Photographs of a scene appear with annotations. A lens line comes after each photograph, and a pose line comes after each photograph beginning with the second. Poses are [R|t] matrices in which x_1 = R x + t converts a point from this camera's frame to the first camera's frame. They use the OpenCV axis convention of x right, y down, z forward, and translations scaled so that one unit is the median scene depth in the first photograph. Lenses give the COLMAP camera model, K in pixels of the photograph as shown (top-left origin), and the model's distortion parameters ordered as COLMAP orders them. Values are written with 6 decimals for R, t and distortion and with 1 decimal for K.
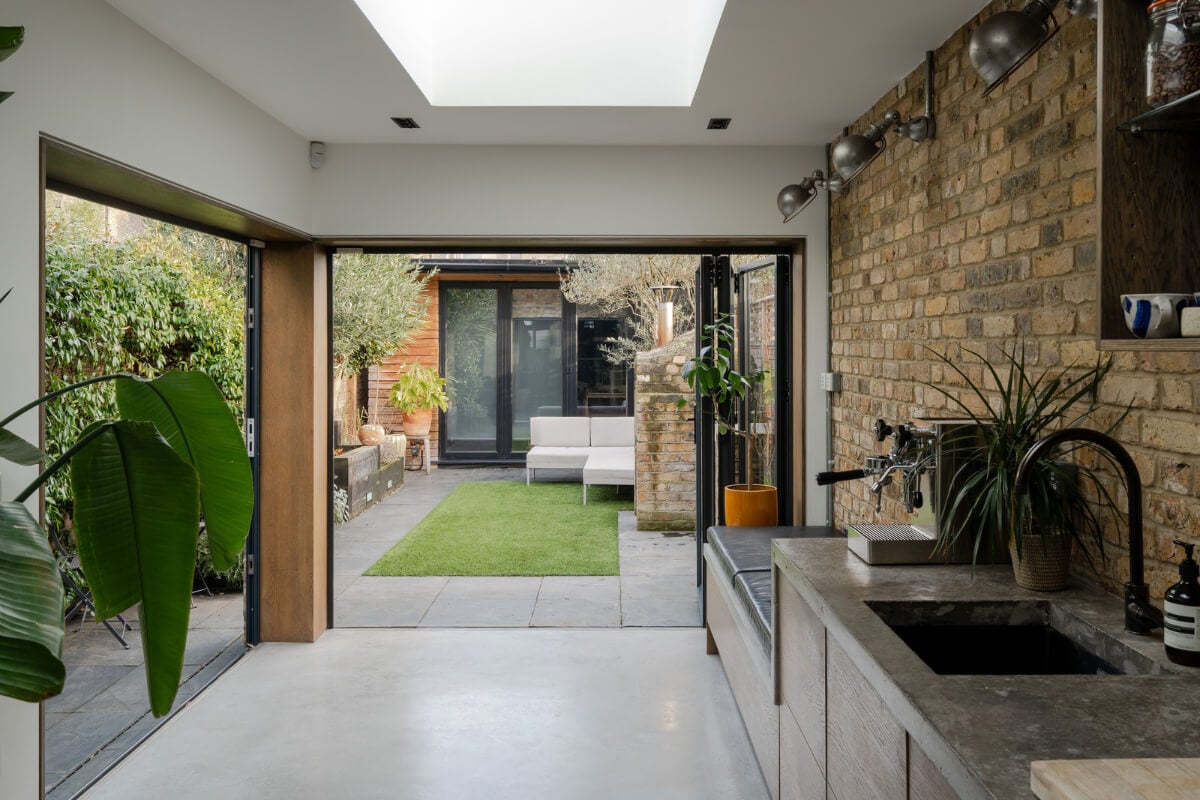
lens RADIAL K [[913.6, 0, 589.4], [0, 913.6, 349.9], [0, 0, 1]] dist [0.037820, 0.004853]
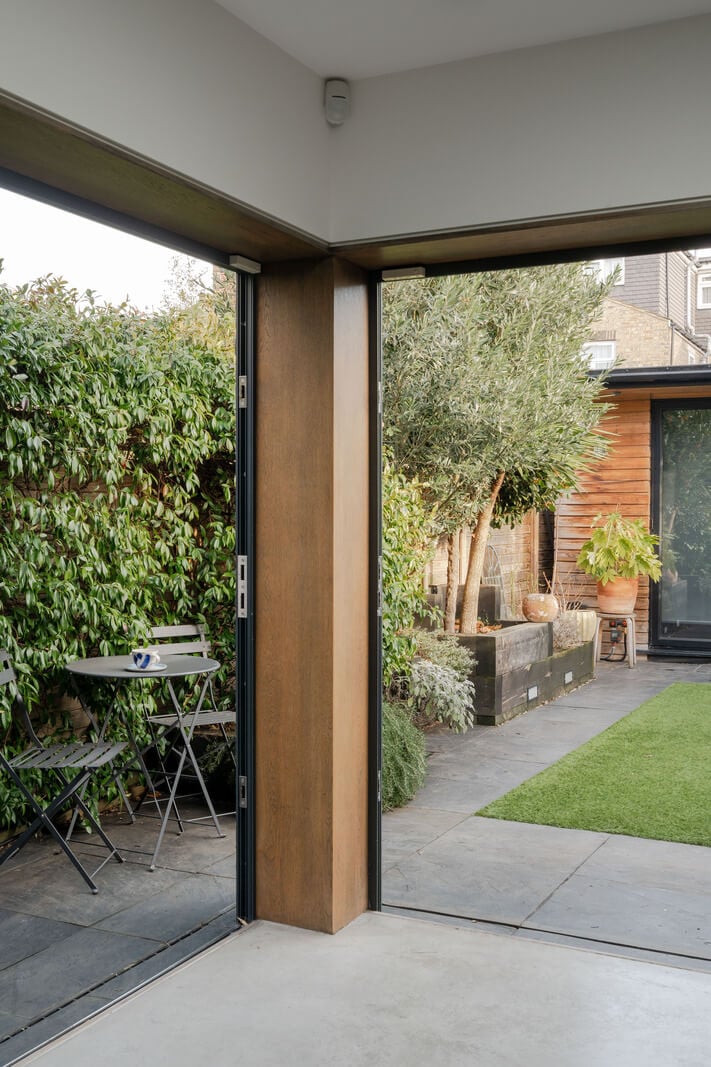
lens RADIAL K [[1056.2, 0, 375.2], [0, 1056.2, 554.1], [0, 0, 1]] dist [-0.001727, 0.000000]
pose [[0.896975, 0.010805, -0.441949, 0.017931], [0.002177, 0.999581, 0.028855, 0.042927], [0.442075, -0.026844, 0.896576, 0.326423]]
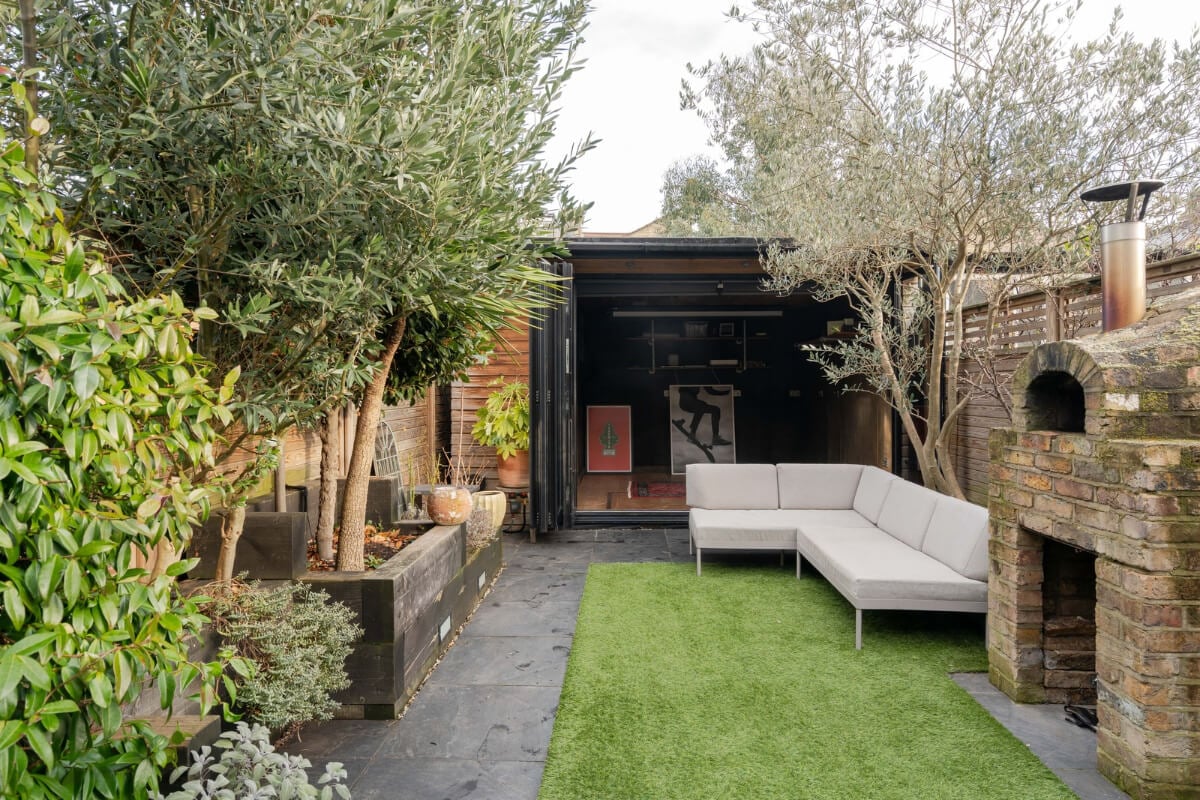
lens RADIAL K [[648.8, 0, 588.7], [0, 648.8, 404.4], [0, 0, 1]] dist [0.000555, 0.001296]
pose [[0.999055, -0.001238, -0.043447, -0.216842], [0.002256, 0.999723, 0.023410, 0.034511], [0.043406, -0.023486, 0.998781, 0.972686]]
